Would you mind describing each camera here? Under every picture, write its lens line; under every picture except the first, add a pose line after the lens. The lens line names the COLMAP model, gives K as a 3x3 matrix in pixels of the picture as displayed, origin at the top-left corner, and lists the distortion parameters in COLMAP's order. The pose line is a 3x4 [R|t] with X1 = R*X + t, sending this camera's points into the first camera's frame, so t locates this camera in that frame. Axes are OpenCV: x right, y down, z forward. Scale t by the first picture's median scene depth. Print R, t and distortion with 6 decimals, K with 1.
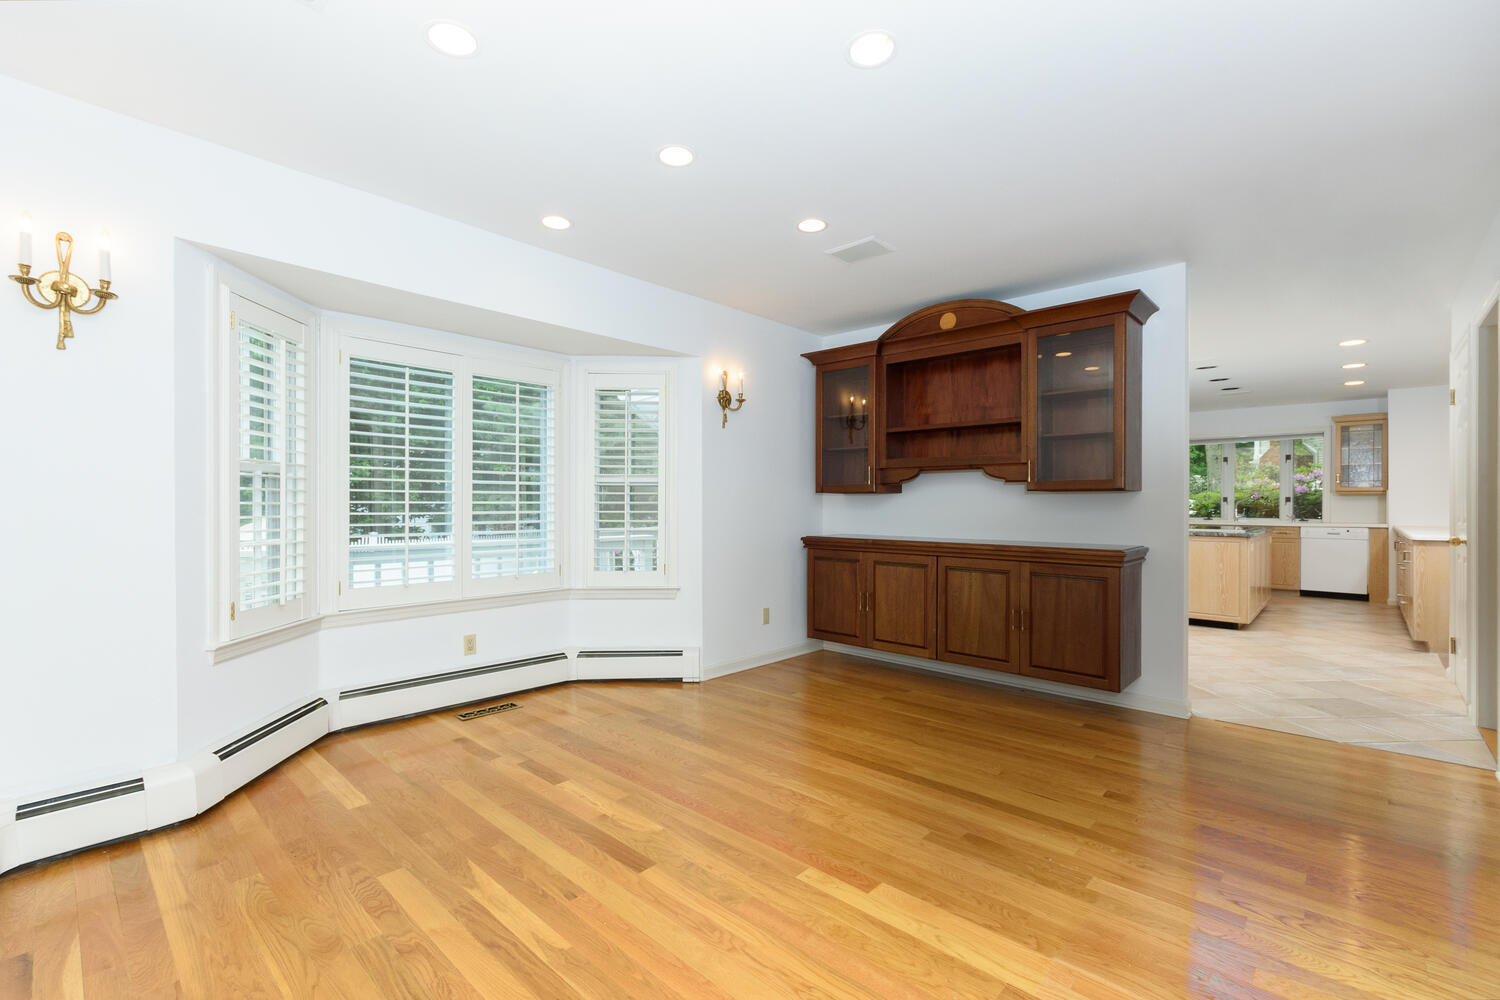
lens RADIAL K [[655.9, 0, 739.3], [0, 655.9, 505.4], [0, 0, 1]] dist [0.003552, 0.000406]
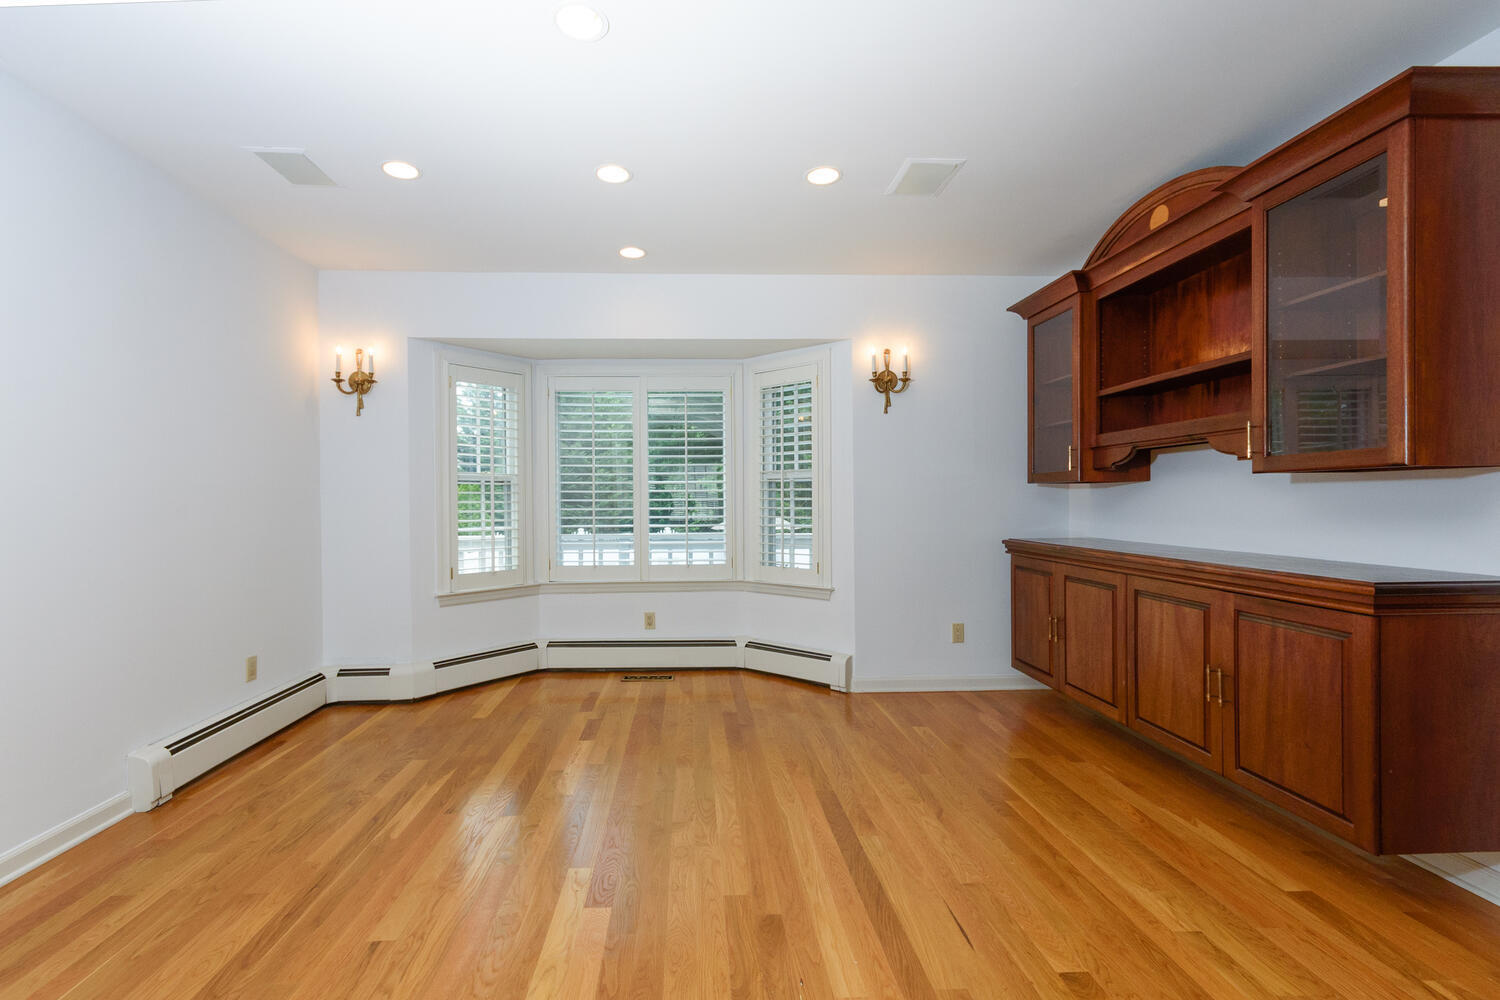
lens RADIAL K [[655.9, 0, 680.6], [0, 655.9, 505.3], [0, 0, 1]] dist [0.003552, 0.000406]
pose [[0.712674, -0.002285, -0.701492, 0.487329], [0.007093, 0.999967, 0.003949, 0.000719], [0.701460, -0.007790, 0.712666, 0.211860]]
